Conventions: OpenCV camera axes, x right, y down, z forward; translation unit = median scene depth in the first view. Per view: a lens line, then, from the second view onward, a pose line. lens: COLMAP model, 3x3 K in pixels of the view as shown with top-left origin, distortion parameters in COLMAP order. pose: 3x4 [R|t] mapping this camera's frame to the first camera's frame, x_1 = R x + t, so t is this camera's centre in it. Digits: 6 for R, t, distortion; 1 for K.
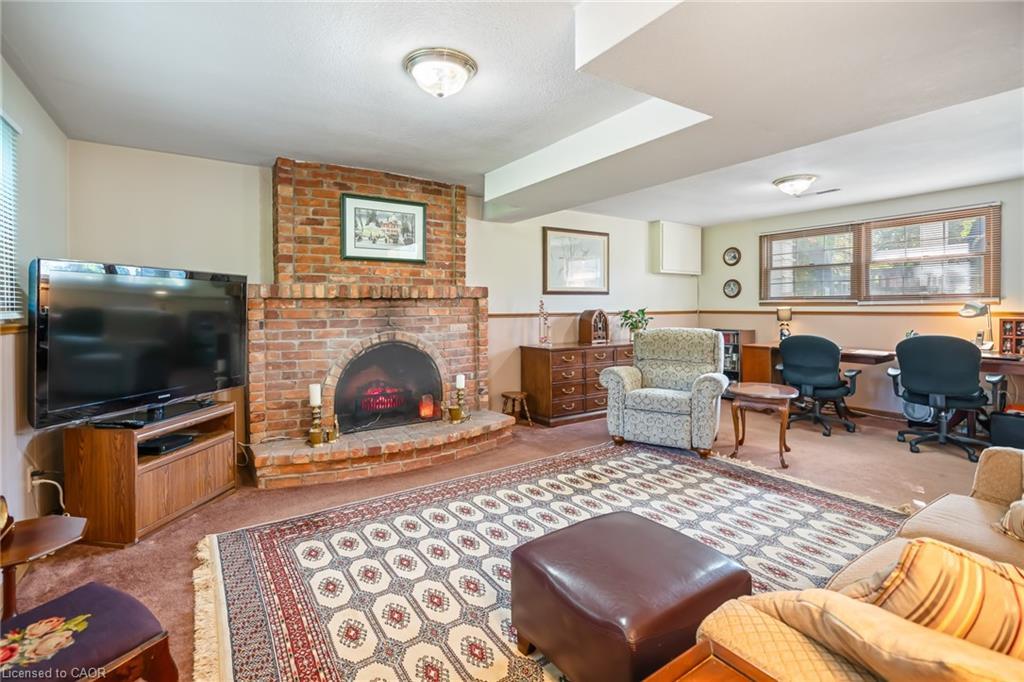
lens RADIAL K [[476.2, 0, 513.7], [0, 476.2, 309.9], [0, 0, 1]] dist [-0.006549, 0.000460]
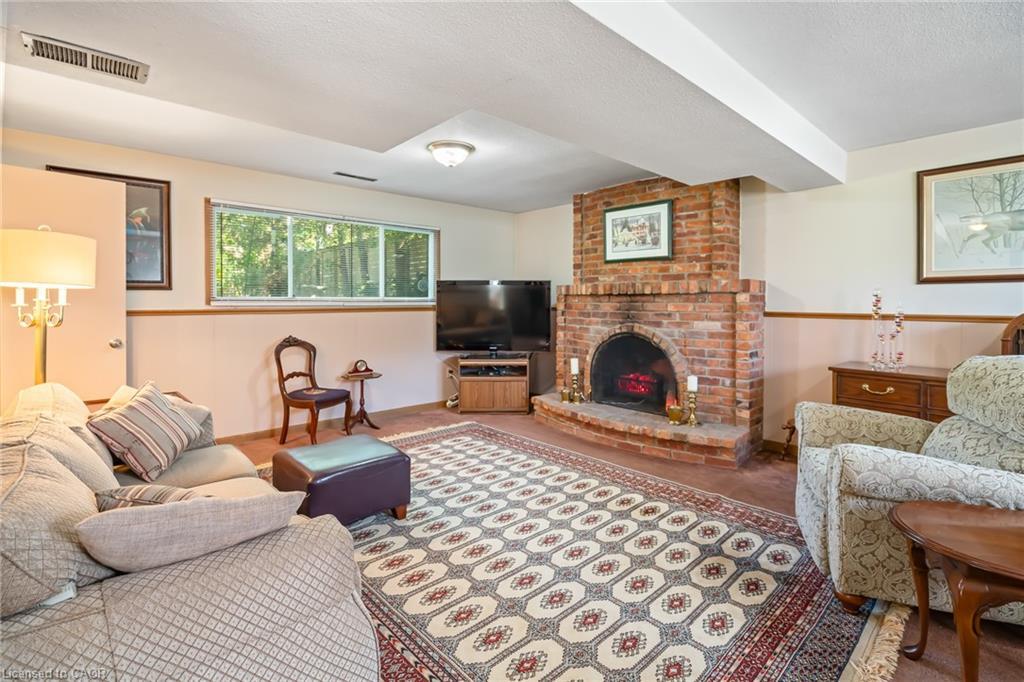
lens RADIAL K [[476.2, 0, 513.7], [0, 476.2, 309.9], [0, 0, 1]] dist [-0.006549, 0.000460]
pose [[0.152431, 0.021933, -0.988071, 0.774954], [-0.015903, 0.999679, 0.019737, -0.004998], [0.988186, 0.012705, 0.152731, 0.536748]]
